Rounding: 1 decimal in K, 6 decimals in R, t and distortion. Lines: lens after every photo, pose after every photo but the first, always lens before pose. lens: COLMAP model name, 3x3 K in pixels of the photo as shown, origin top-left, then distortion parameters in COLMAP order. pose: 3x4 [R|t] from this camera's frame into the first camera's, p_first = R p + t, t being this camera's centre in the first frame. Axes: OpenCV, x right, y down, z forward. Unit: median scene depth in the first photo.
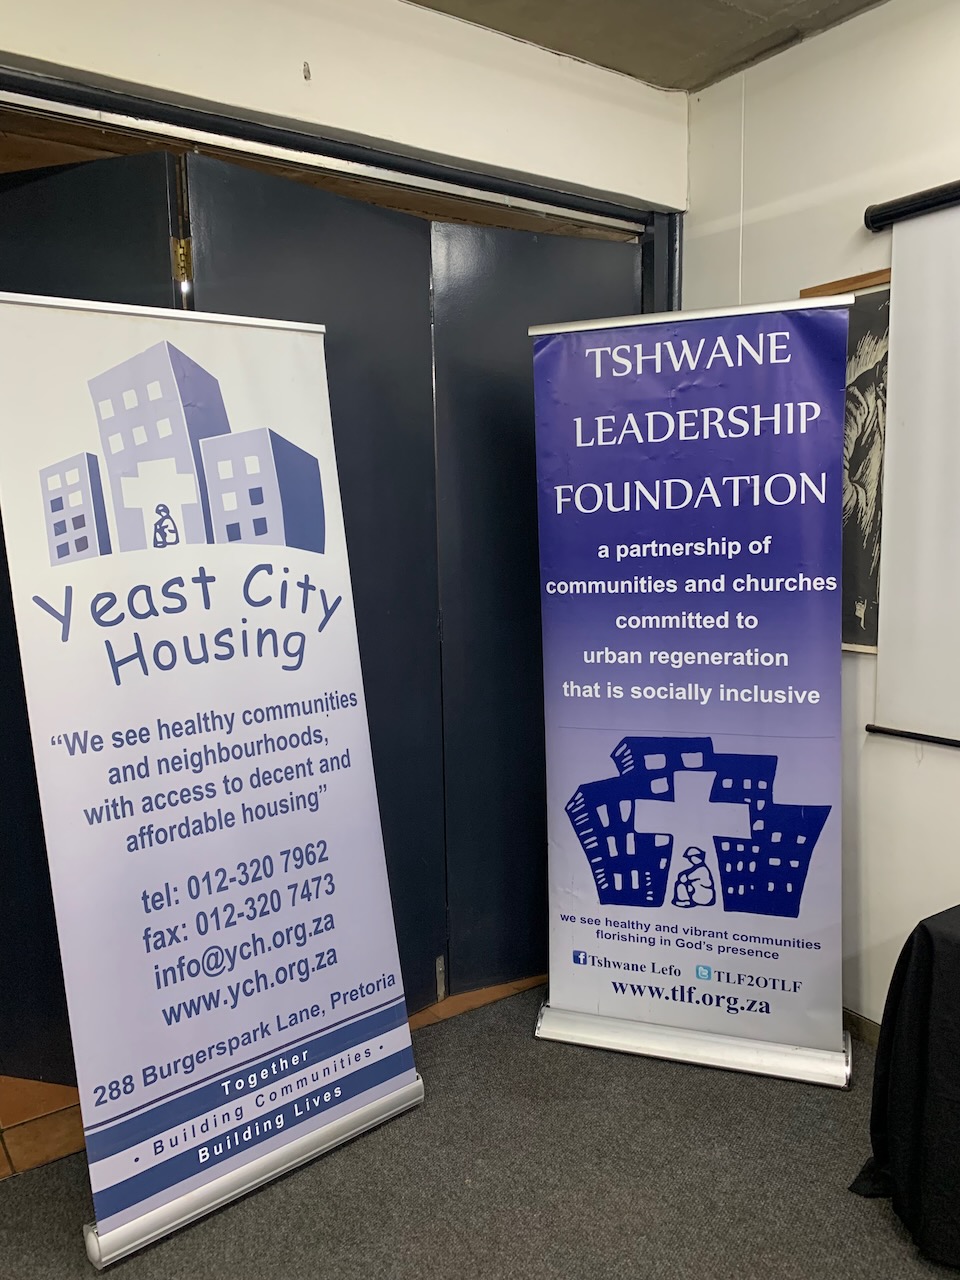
lens RADIAL K [[778.7, 0, 468.6], [0, 778.7, 623.5], [0, 0, 1]] dist [-0.026936, -0.002564]
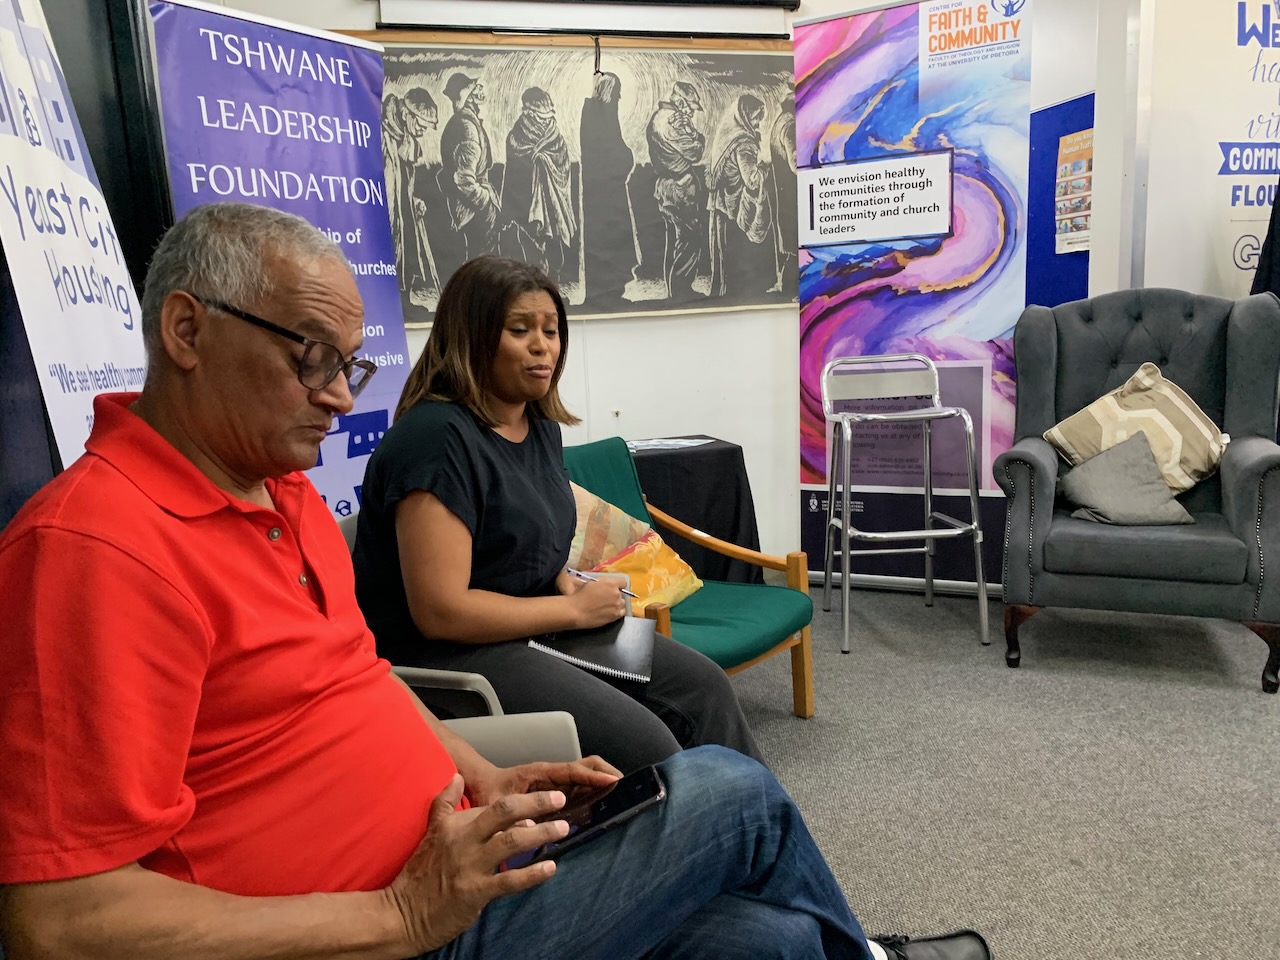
lens RADIAL K [[990.4, 0, 616.7], [0, 990.4, 492.6], [0, 0, 1]] dist [0.034043, -0.036833]
pose [[0.324890, -0.151063, 0.933609, -1.001601], [0.157205, 0.982054, 0.104195, 0.195433], [-0.932595, 0.112916, 0.342807, 0.118498]]
